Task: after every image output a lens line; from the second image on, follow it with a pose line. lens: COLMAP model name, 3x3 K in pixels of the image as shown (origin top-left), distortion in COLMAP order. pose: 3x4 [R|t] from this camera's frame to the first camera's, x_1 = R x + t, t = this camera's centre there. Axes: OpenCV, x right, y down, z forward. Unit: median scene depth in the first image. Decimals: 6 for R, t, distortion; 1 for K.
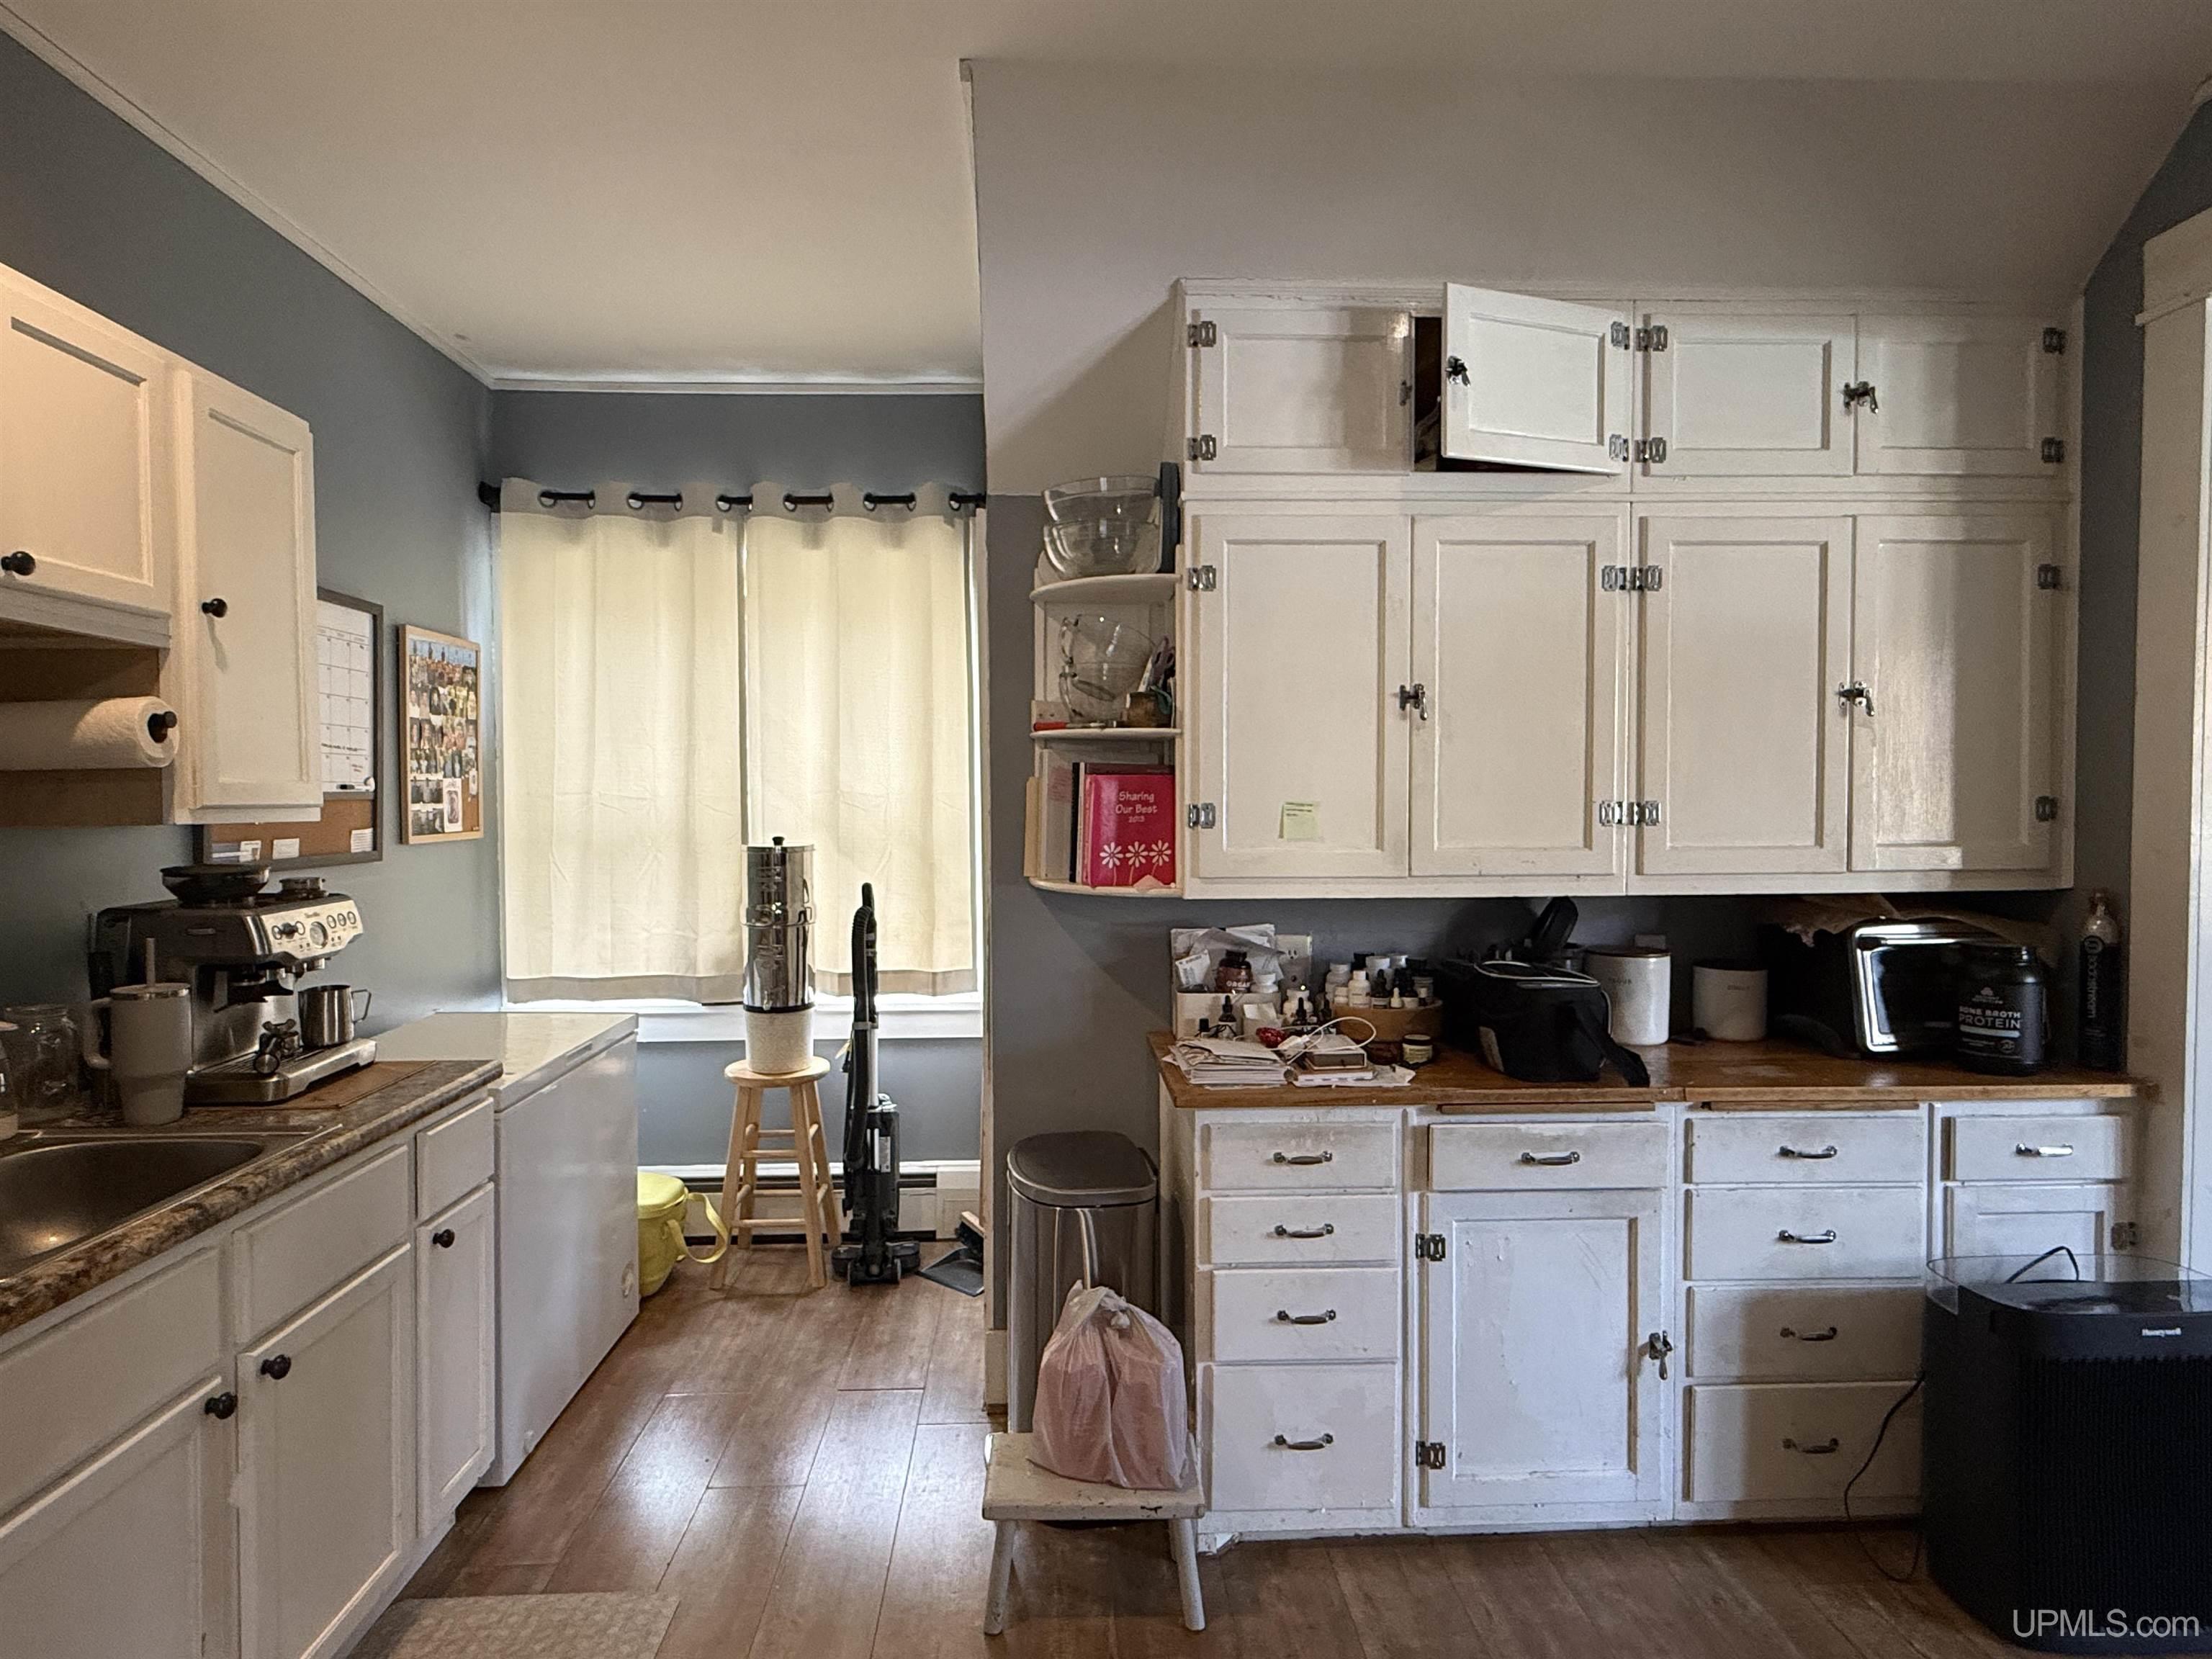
lens RADIAL K [[1189.2, 0, 1098.7], [0, 1189.2, 832.4], [0, 0, 1]] dist [-0.001407, 0.000622]
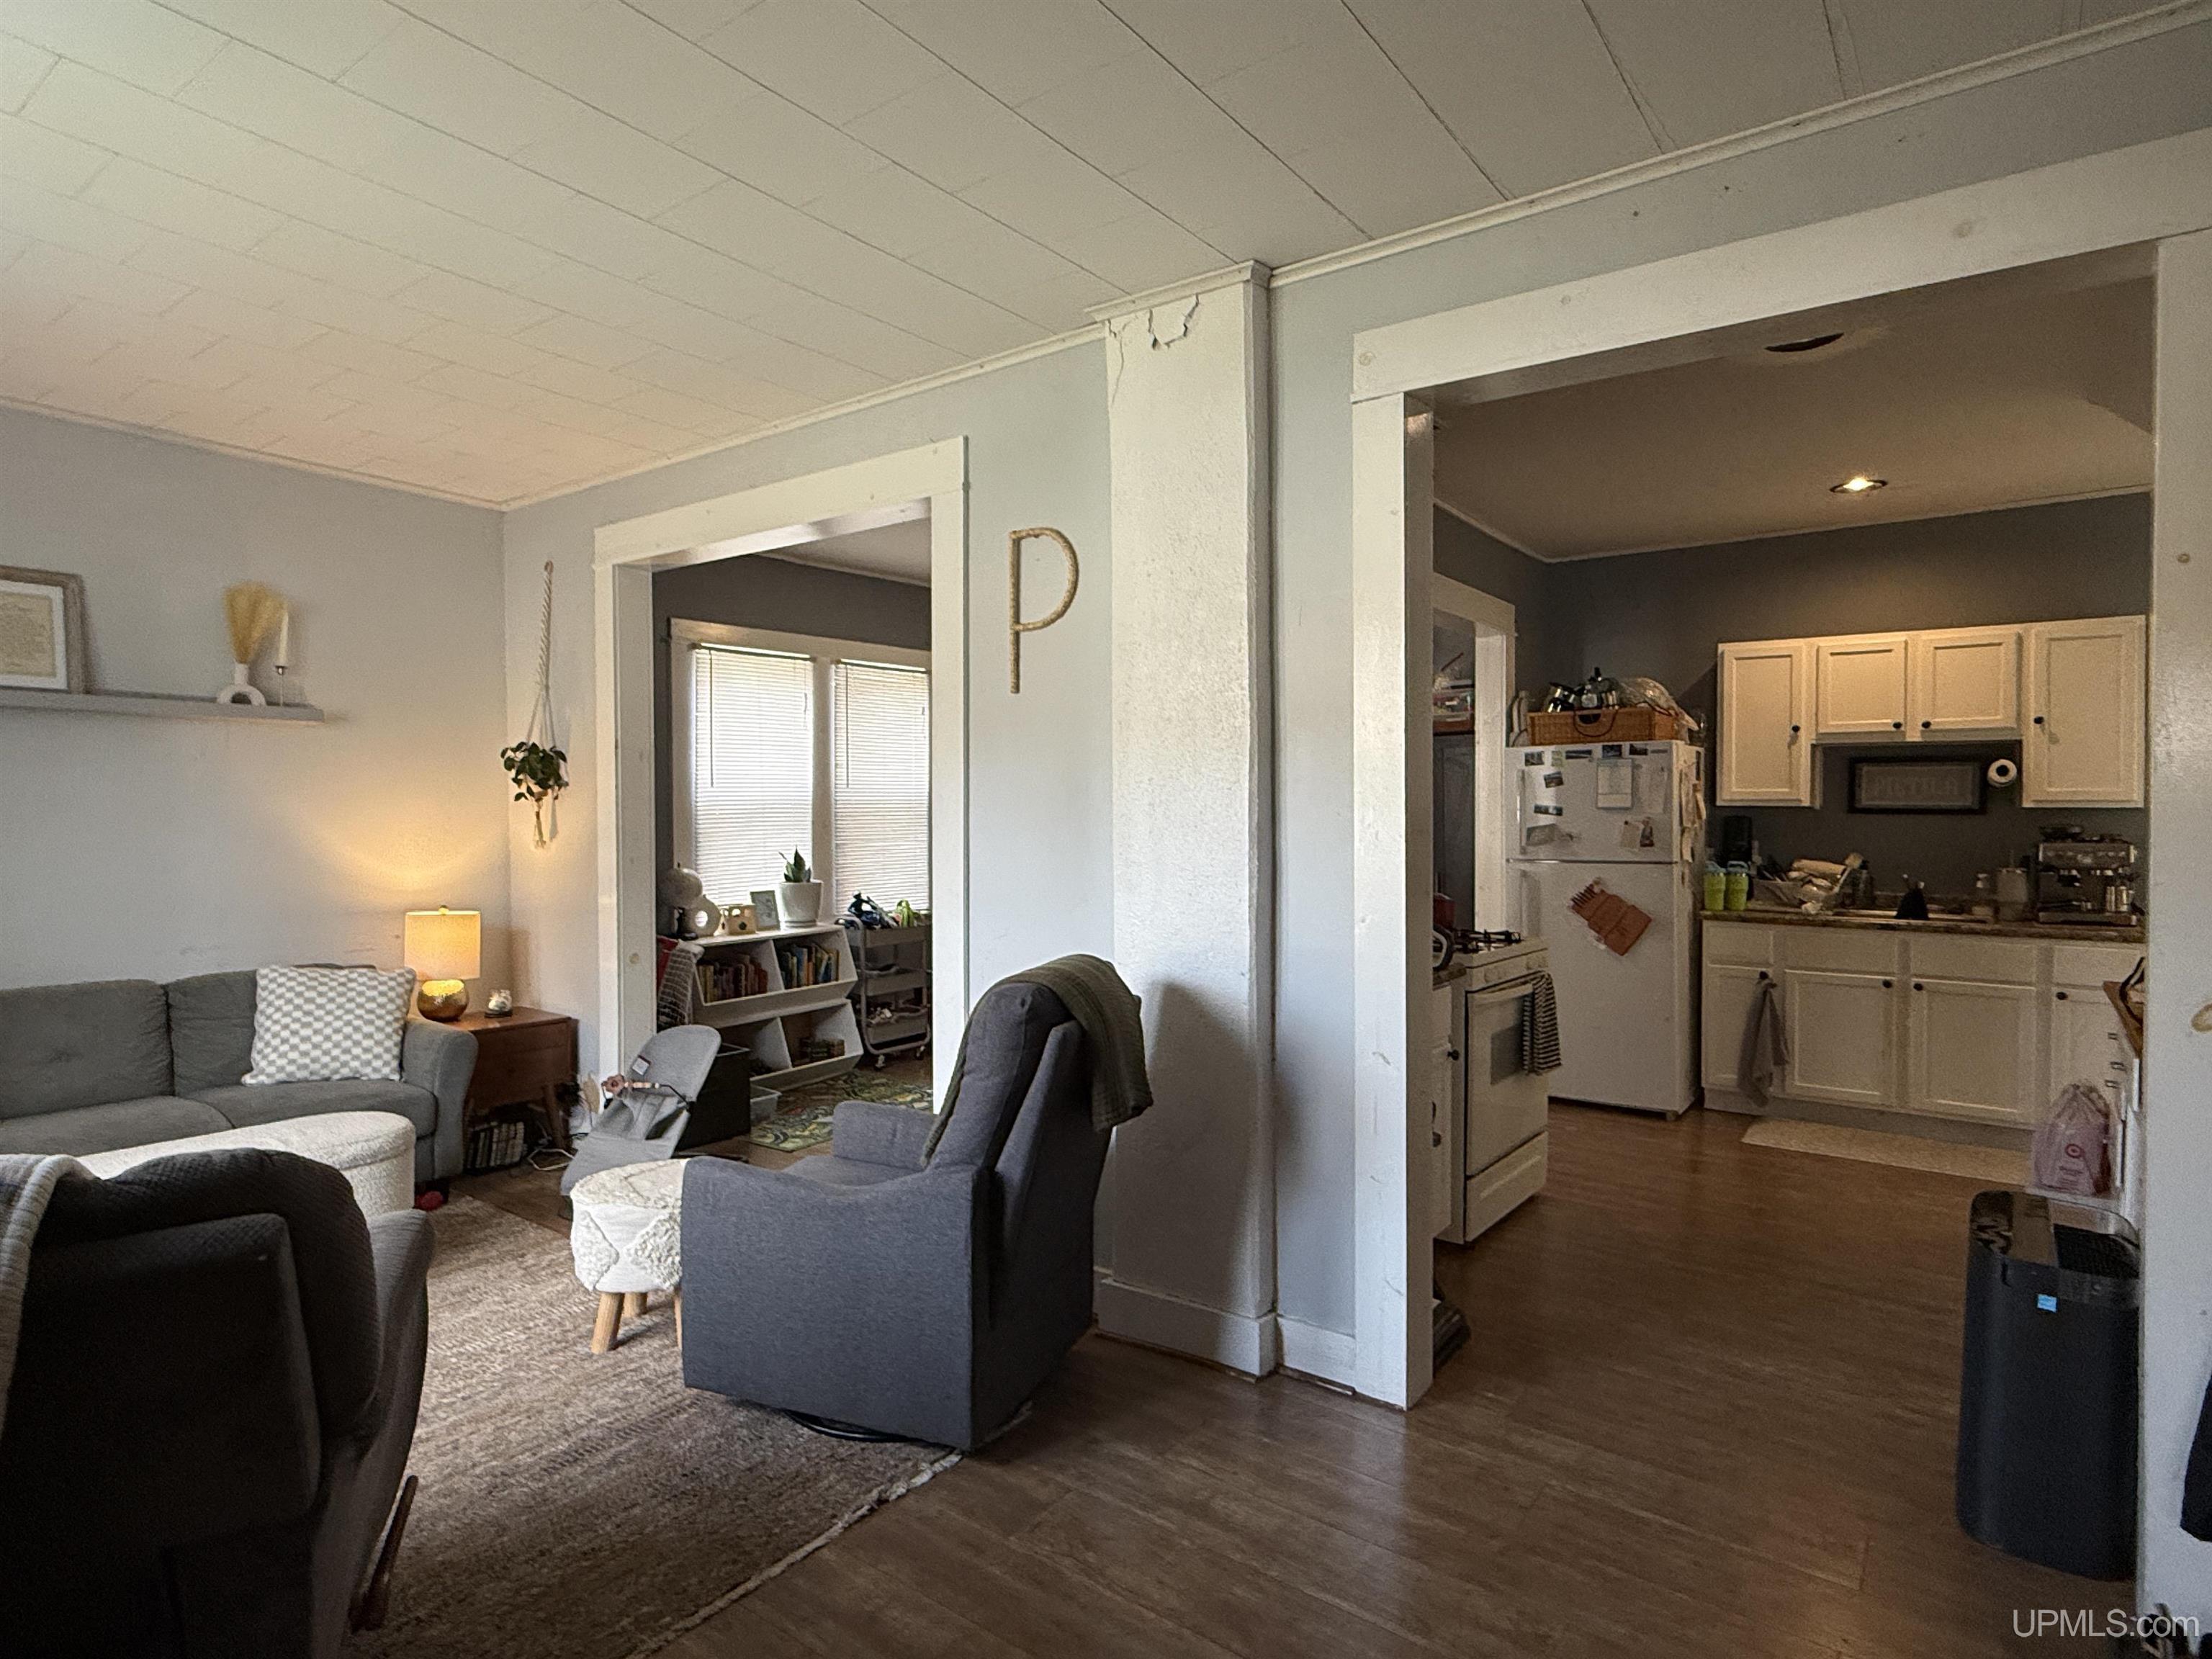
lens RADIAL K [[1189.2, 0, 1105.9], [0, 1189.2, 825.4], [0, 0, 1]] dist [-0.001407, 0.000622]
pose [[-0.636002, 0.022352, -0.771363, 1.429088], [-0.013738, 0.999094, 0.040278, -0.025589], [0.771565, 0.036214, -0.635119, 0.632954]]
